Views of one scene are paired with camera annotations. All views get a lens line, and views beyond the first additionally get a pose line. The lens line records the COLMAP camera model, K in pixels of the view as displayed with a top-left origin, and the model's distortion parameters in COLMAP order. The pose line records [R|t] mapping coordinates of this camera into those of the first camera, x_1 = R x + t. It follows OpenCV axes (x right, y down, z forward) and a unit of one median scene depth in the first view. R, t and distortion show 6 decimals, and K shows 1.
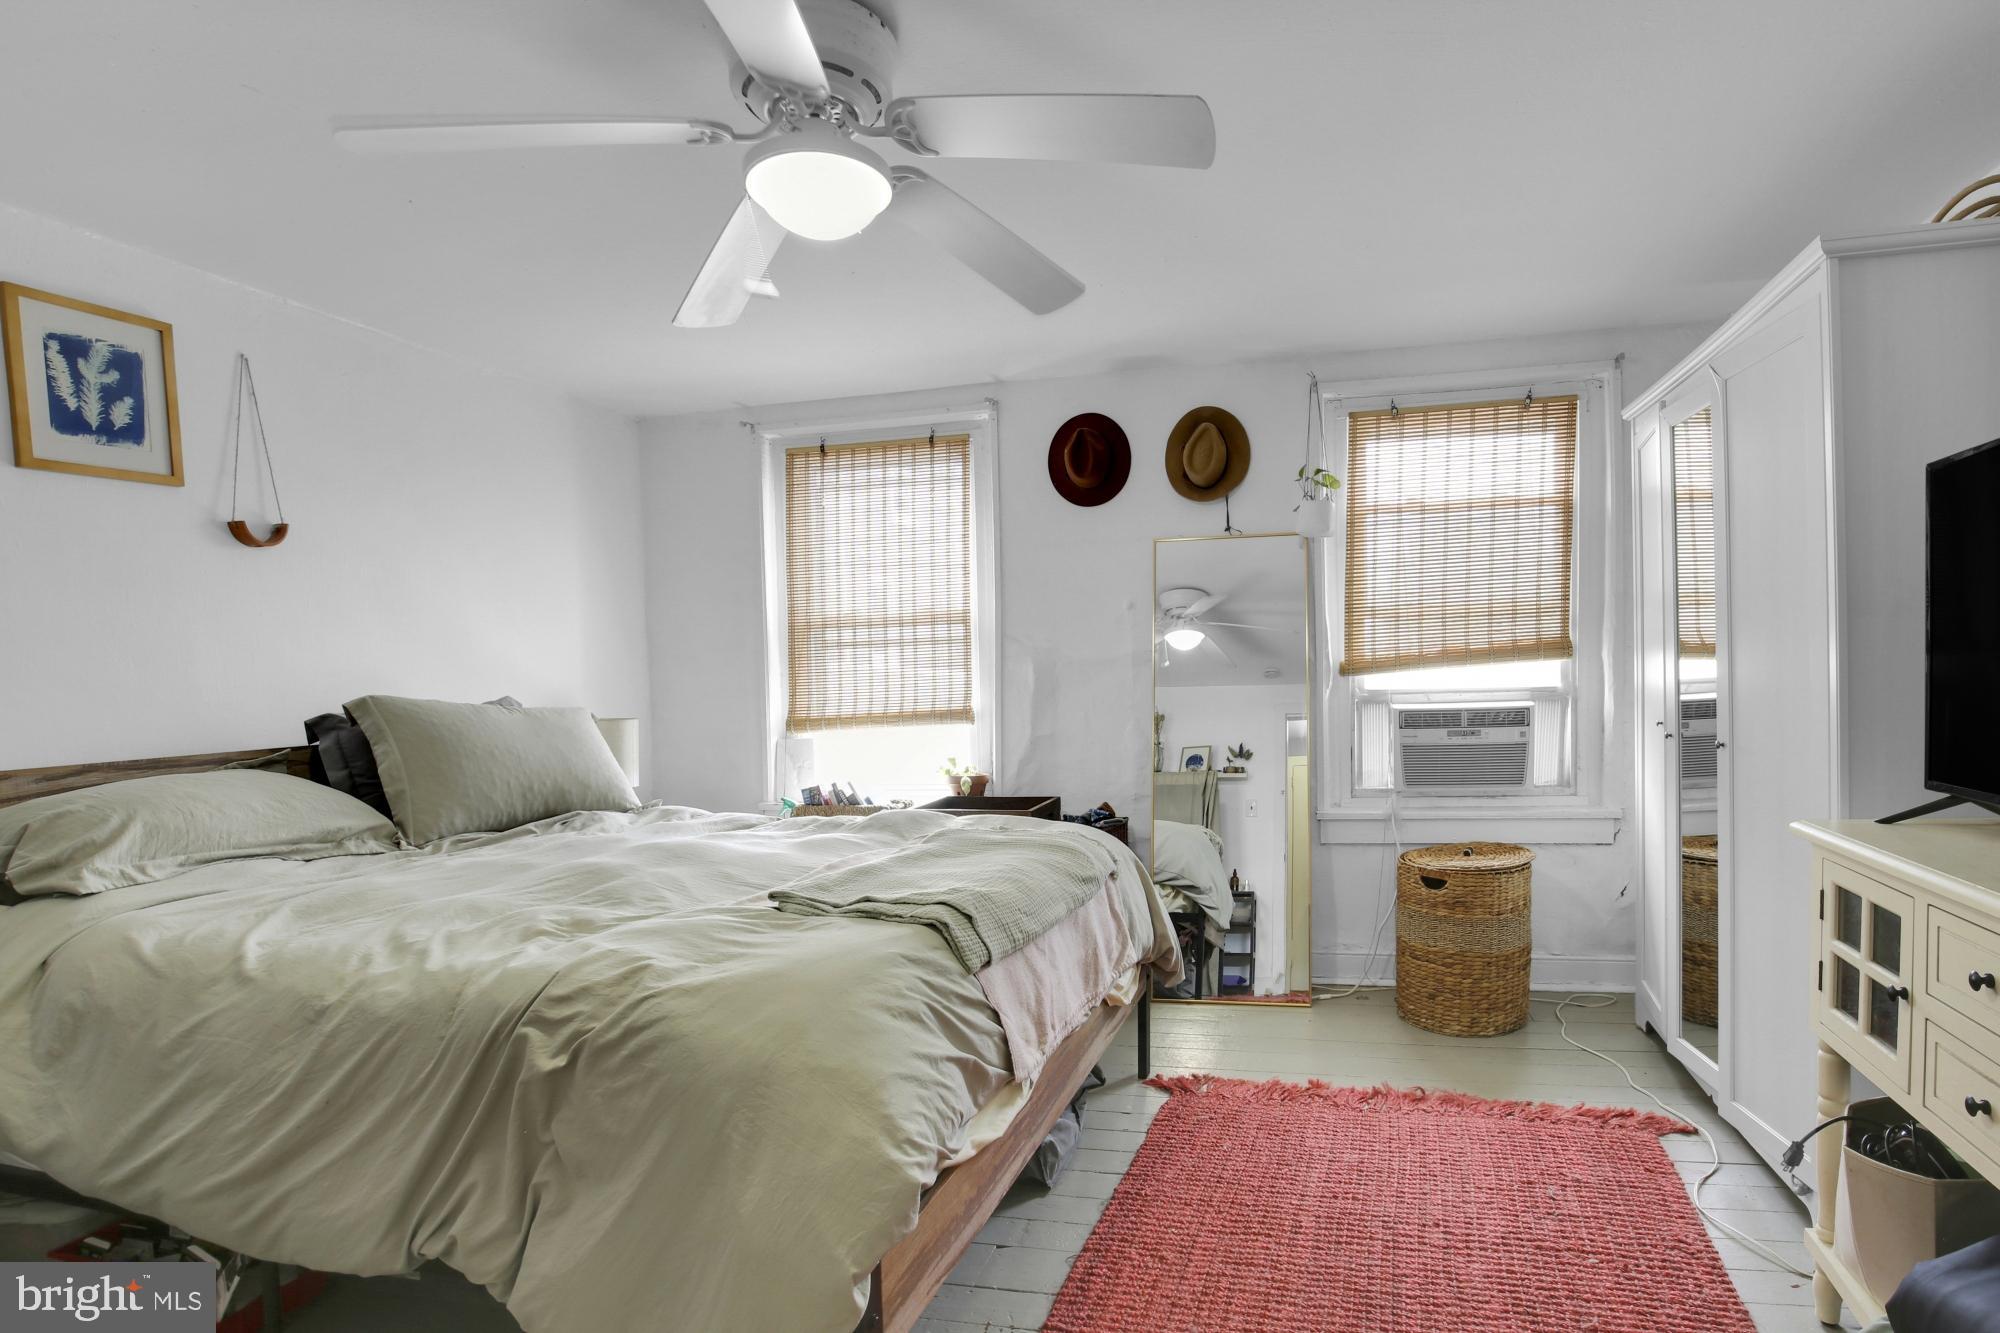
lens RADIAL K [[931.0, 0, 1004.3], [0, 931.0, 659.0], [0, 0, 1]] dist [-0.036572, 0.006438]
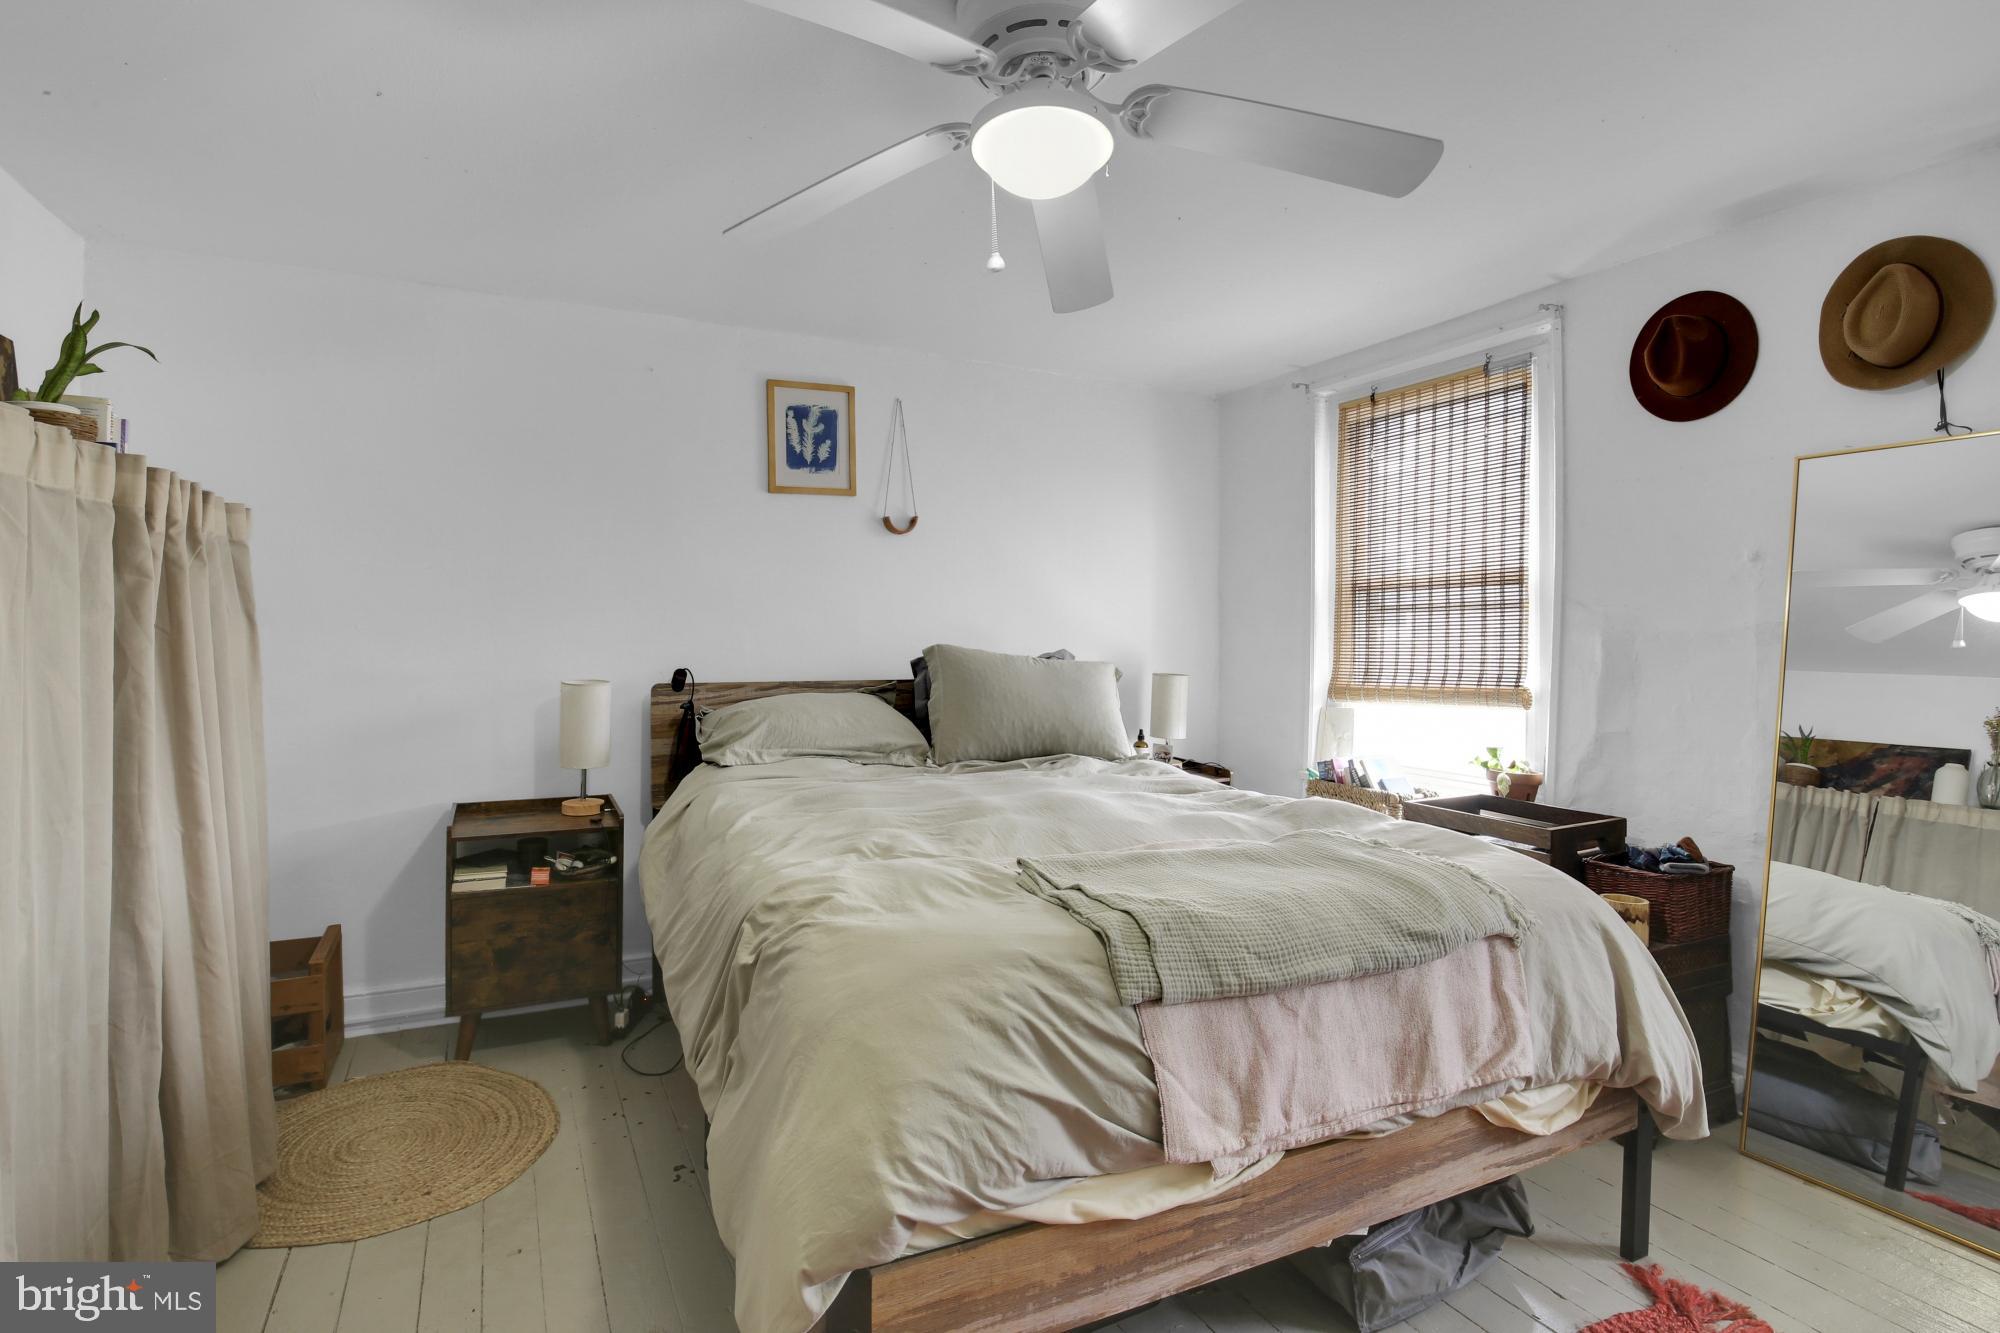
lens RADIAL K [[872.3, 0, 1059.3], [0, 872.3, 584.2], [0, 0, 1]] dist [-0.020795, 0.000309]
pose [[0.692685, -0.008893, -0.721186, 0.296287], [-0.017925, 0.999403, -0.029541, -0.011046], [0.721018, 0.033390, 0.692112, 0.239224]]
